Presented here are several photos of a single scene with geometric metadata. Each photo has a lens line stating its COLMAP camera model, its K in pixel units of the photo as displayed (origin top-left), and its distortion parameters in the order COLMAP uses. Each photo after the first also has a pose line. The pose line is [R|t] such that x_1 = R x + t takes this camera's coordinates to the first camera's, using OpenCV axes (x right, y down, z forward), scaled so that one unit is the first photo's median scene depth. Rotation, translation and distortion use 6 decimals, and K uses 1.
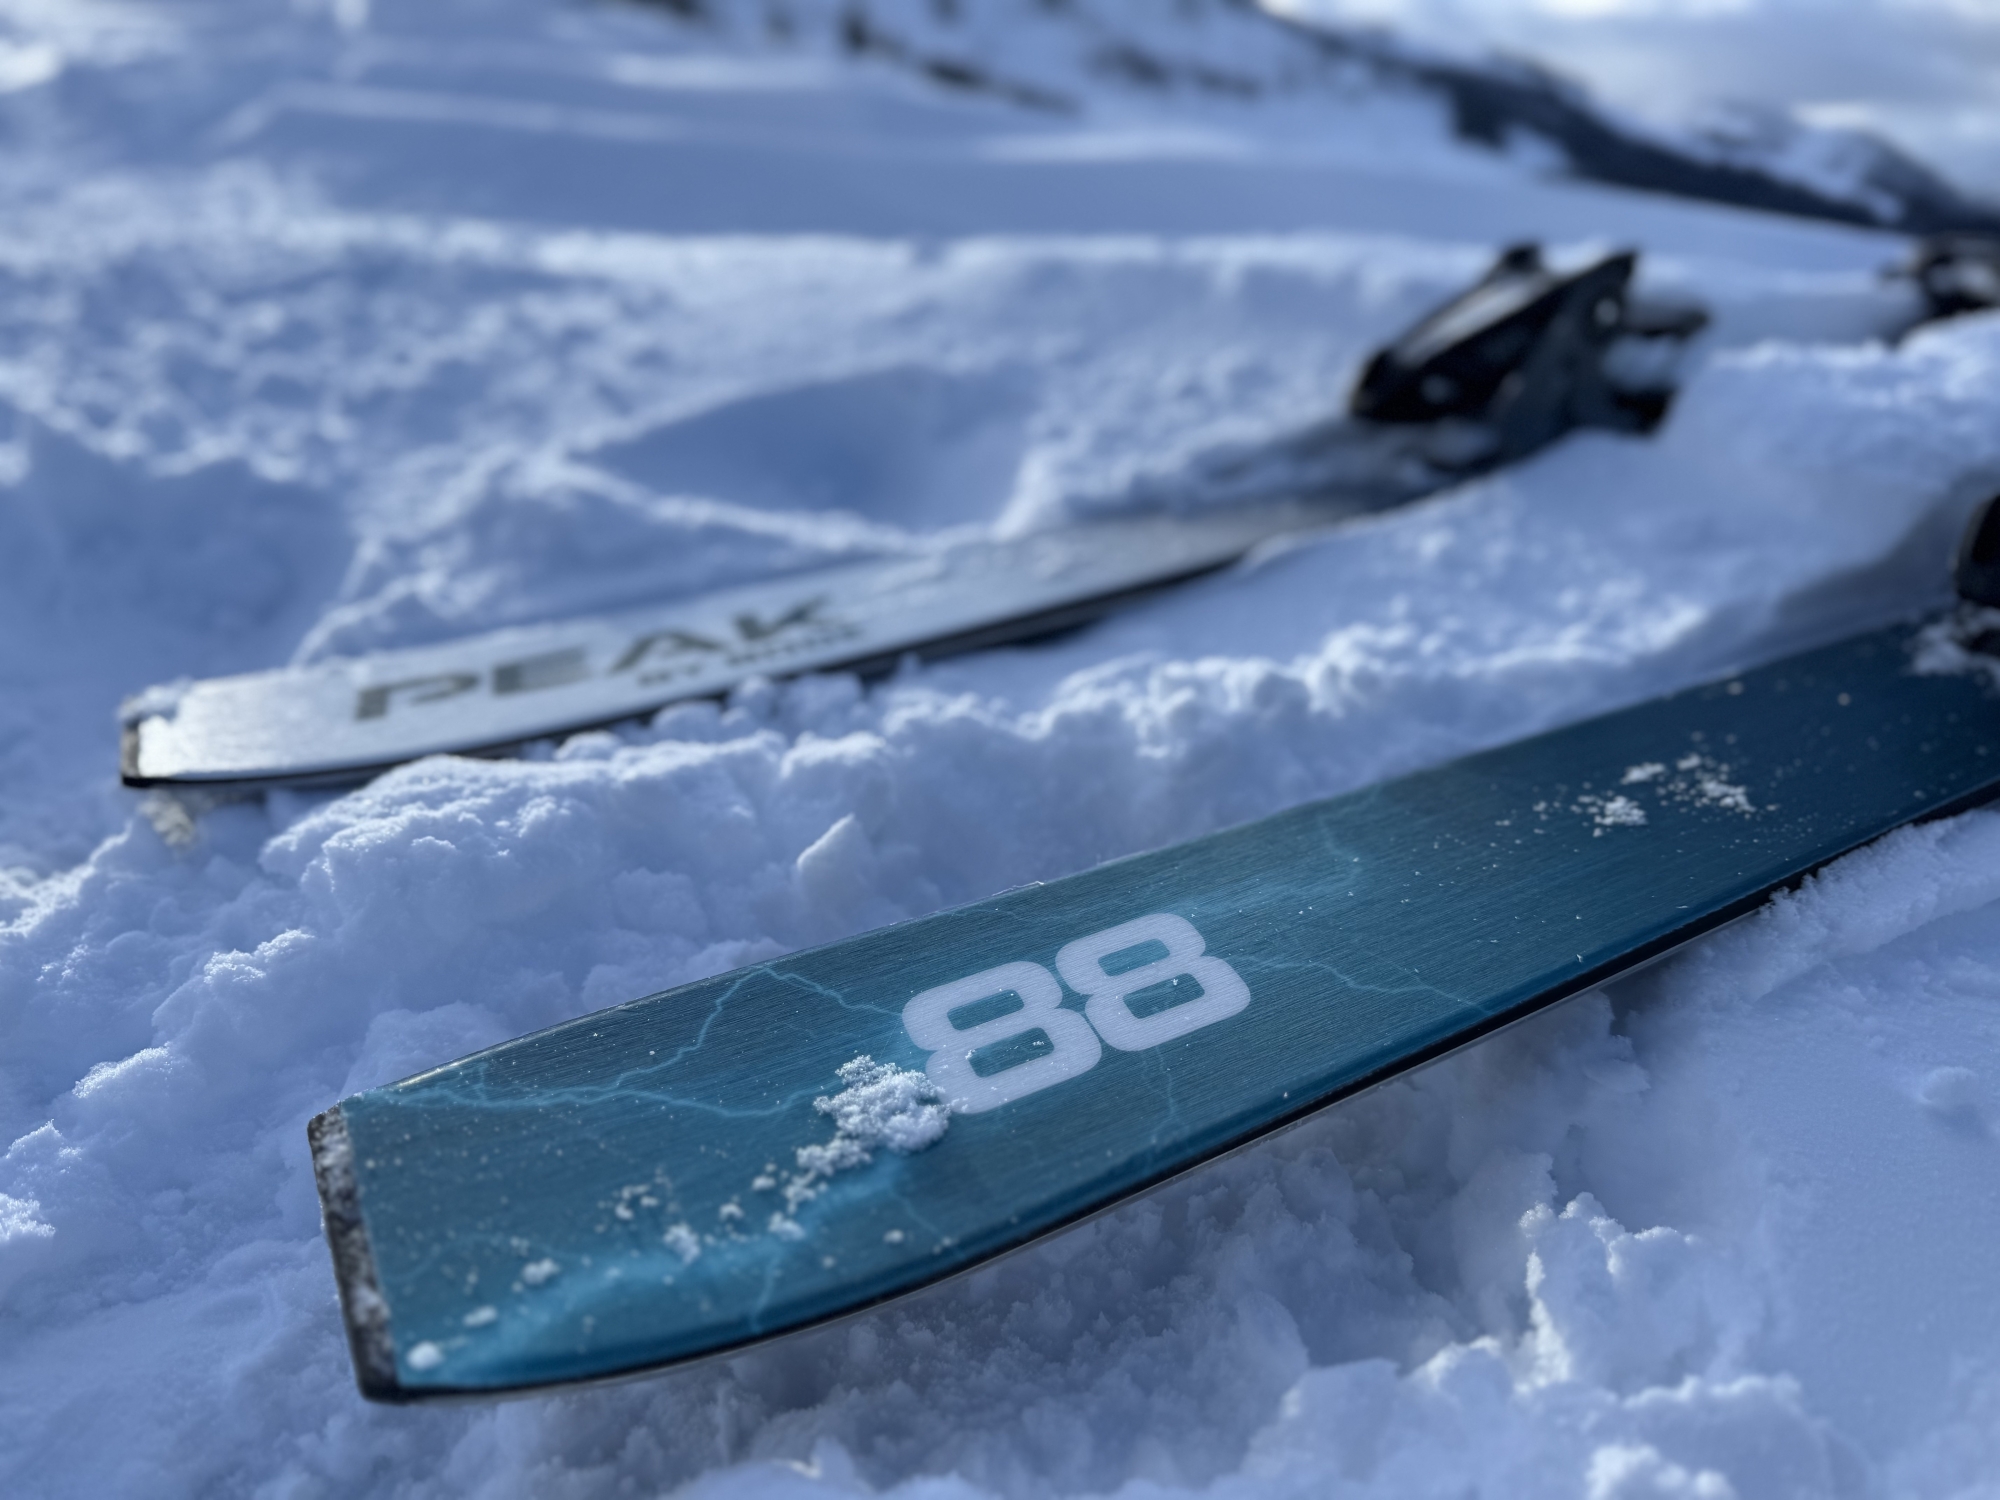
lens RADIAL K [[1455.2, 0, 1000.0], [0, 1455.2, 750.0], [0, 0, 1]] dist [0.005236, -0.038549]
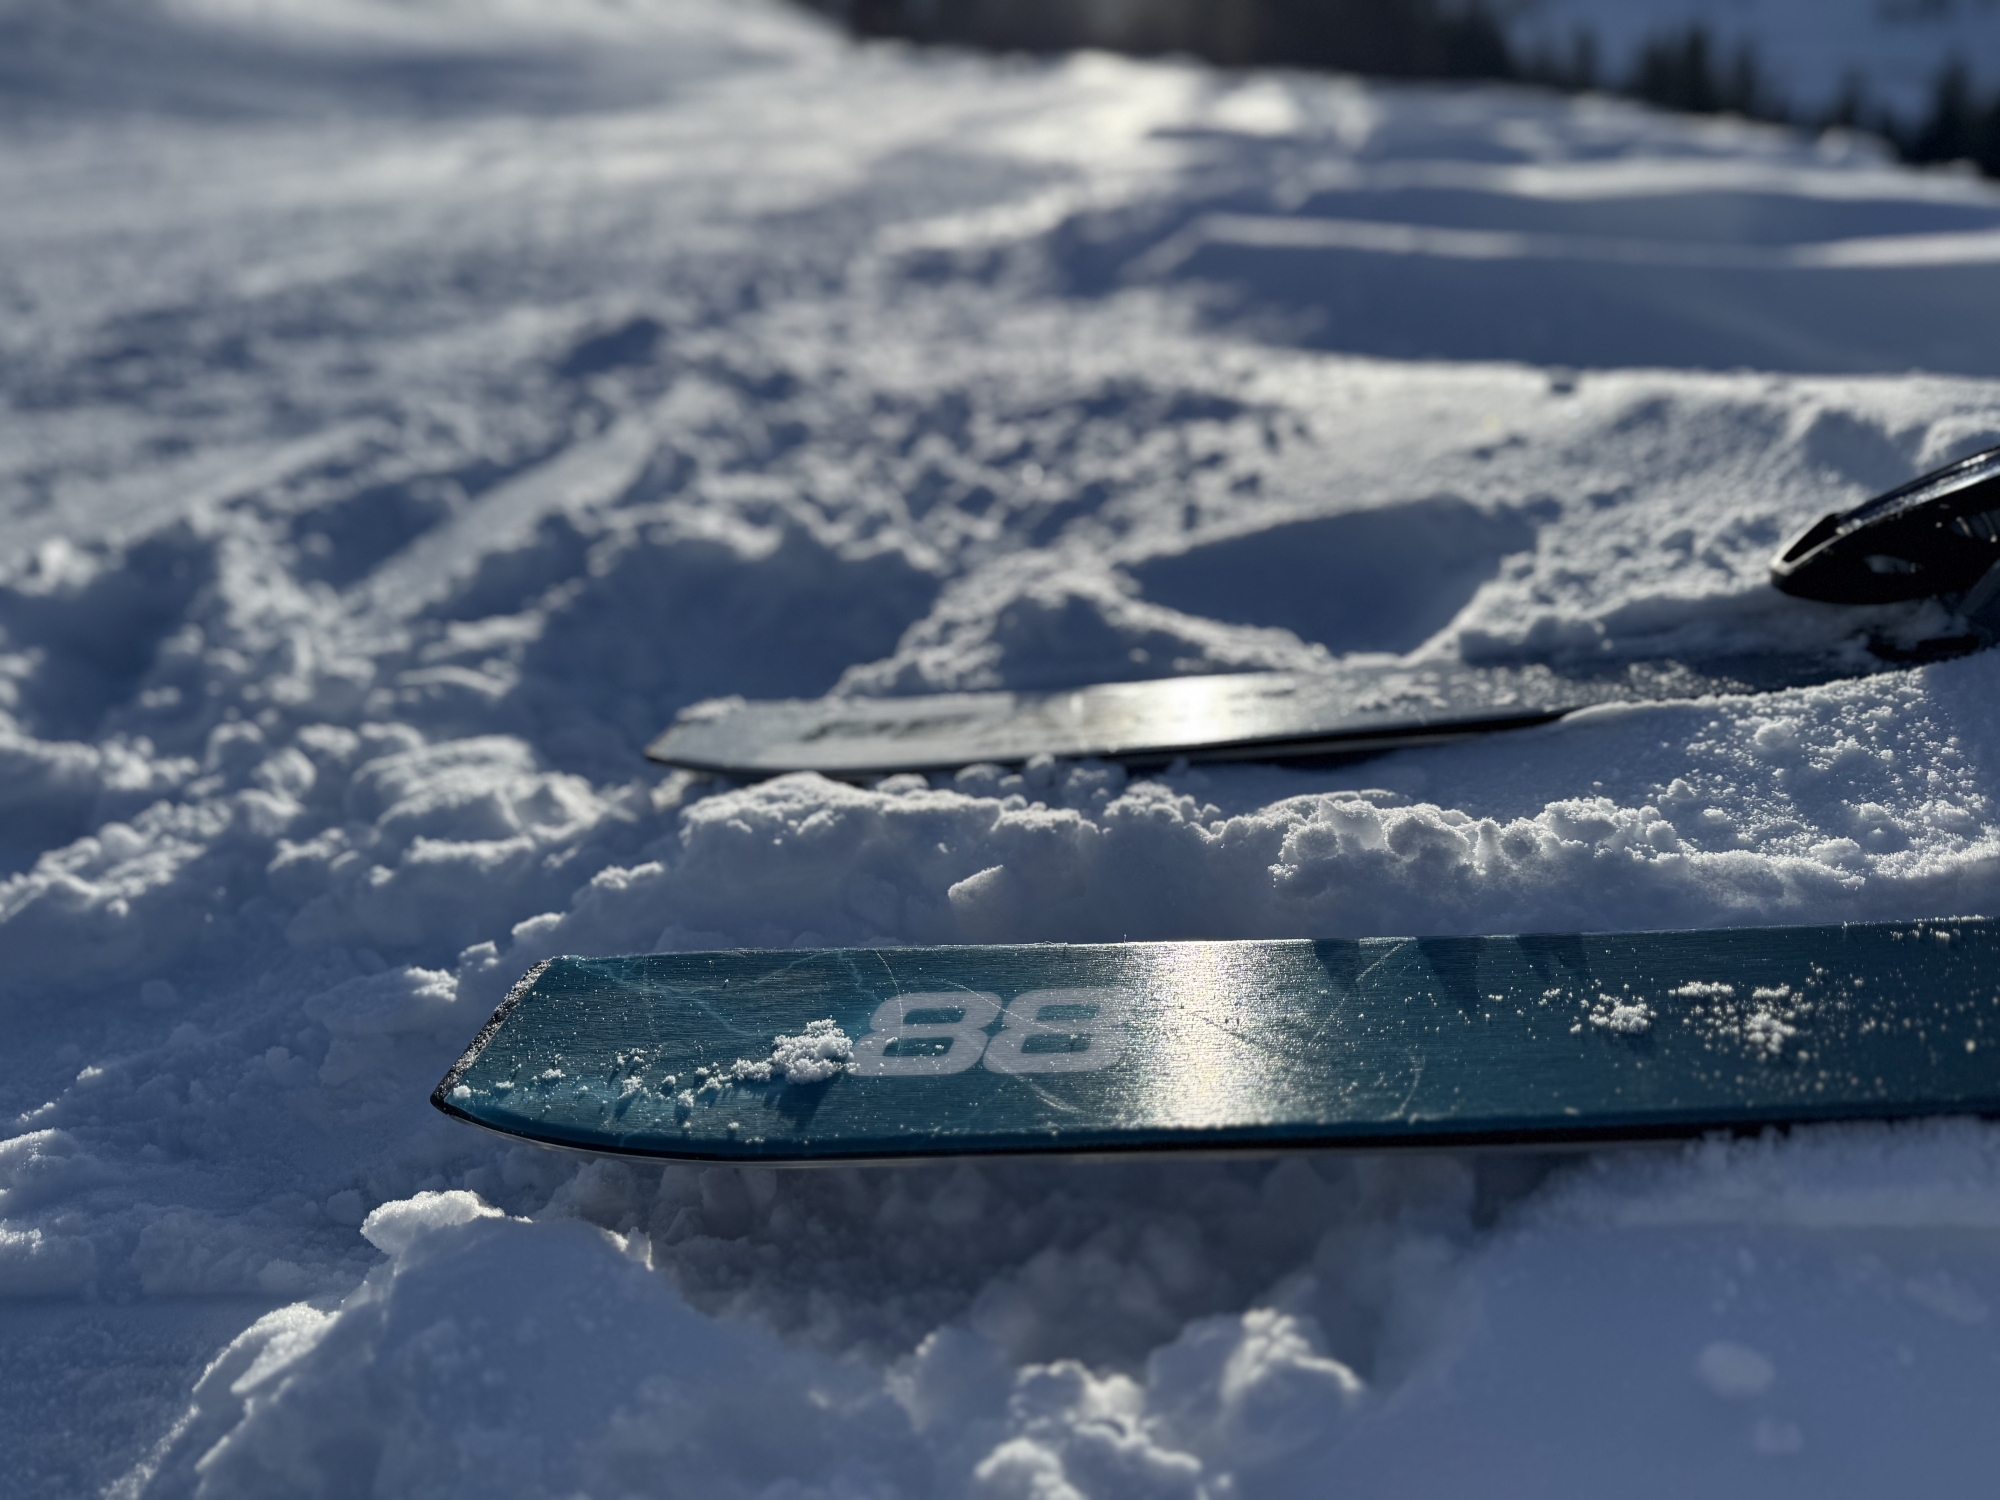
lens RADIAL K [[1430.9, 0, 1000.0], [0, 1430.9, 750.0], [0, 0, 1]] dist [0.129016, -0.257924]
pose [[0.796794, 0.146806, -0.586146, 0.572115], [-0.177736, 0.984066, 0.004859, -0.057126], [0.577520, 0.100308, 0.810191, -0.041278]]
